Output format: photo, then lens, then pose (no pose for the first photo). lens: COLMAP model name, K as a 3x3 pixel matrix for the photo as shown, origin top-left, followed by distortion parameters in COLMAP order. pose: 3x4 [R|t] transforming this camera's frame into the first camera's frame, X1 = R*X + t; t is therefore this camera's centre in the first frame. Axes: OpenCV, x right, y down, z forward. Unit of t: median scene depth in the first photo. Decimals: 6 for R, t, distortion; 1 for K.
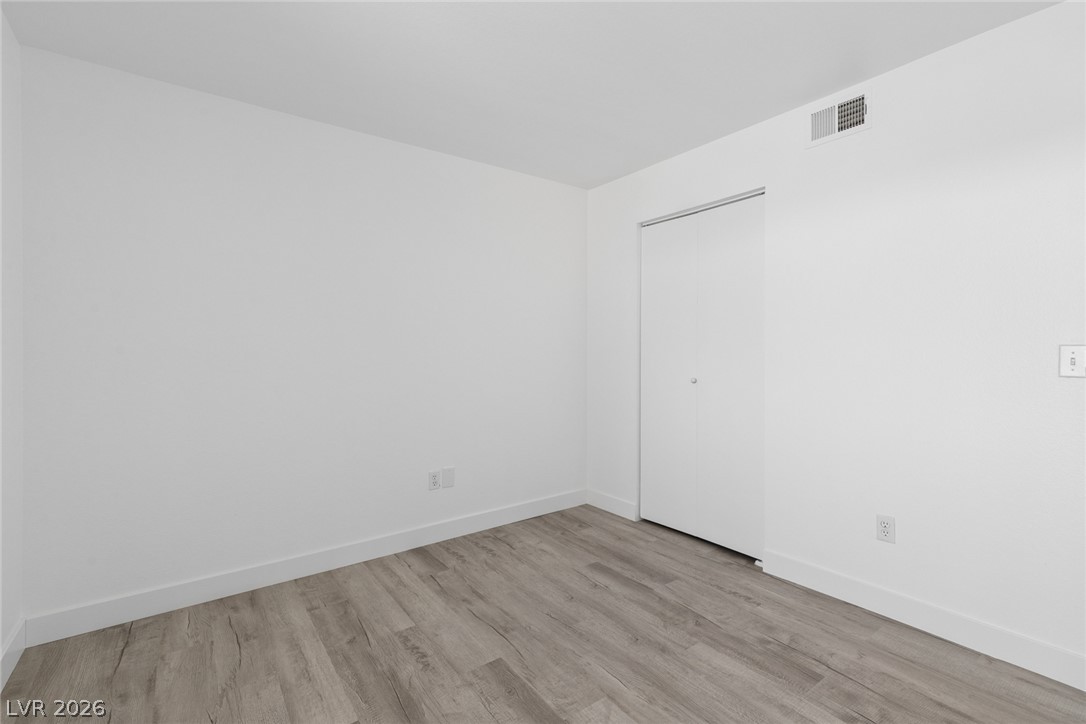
lens RADIAL K [[489.0, 0, 547.1], [0, 489.0, 352.5], [0, 0, 1]] dist [0.005351, 0.000093]
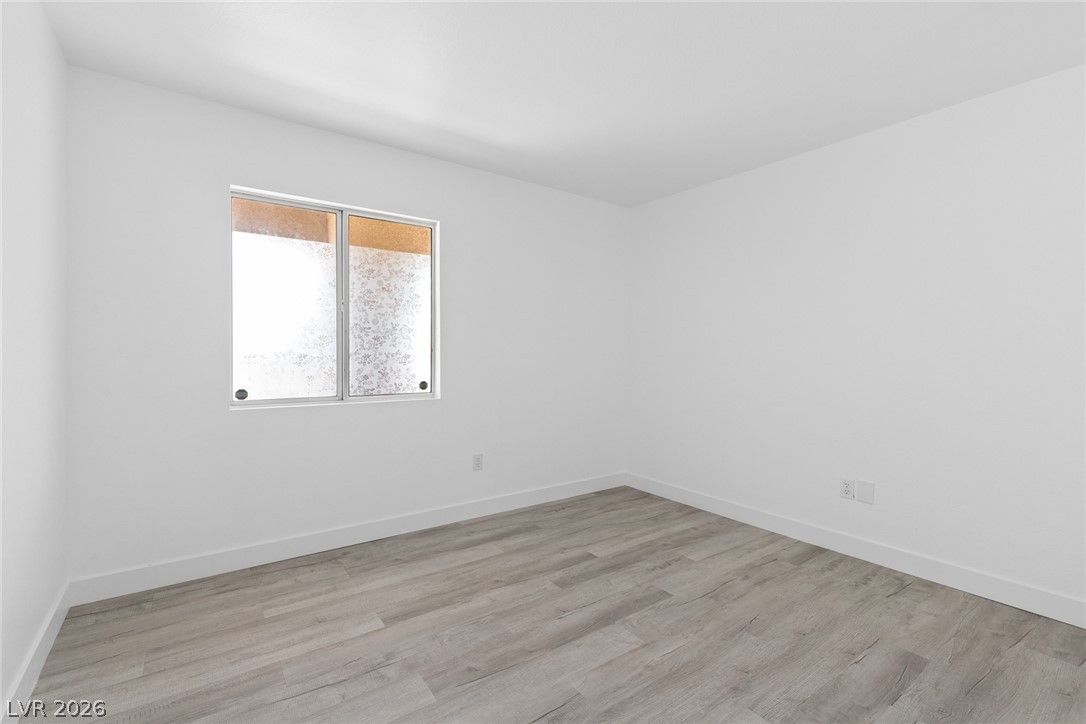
lens RADIAL K [[489.0, 0, 547.3], [0, 489.0, 365.9], [0, 0, 1]] dist [0.005351, 0.000093]
pose [[0.004159, 0.037044, -0.999305, 0.897849], [-0.016612, 0.999178, 0.036970, -0.000941], [0.999853, 0.016447, 0.004771, 0.528713]]
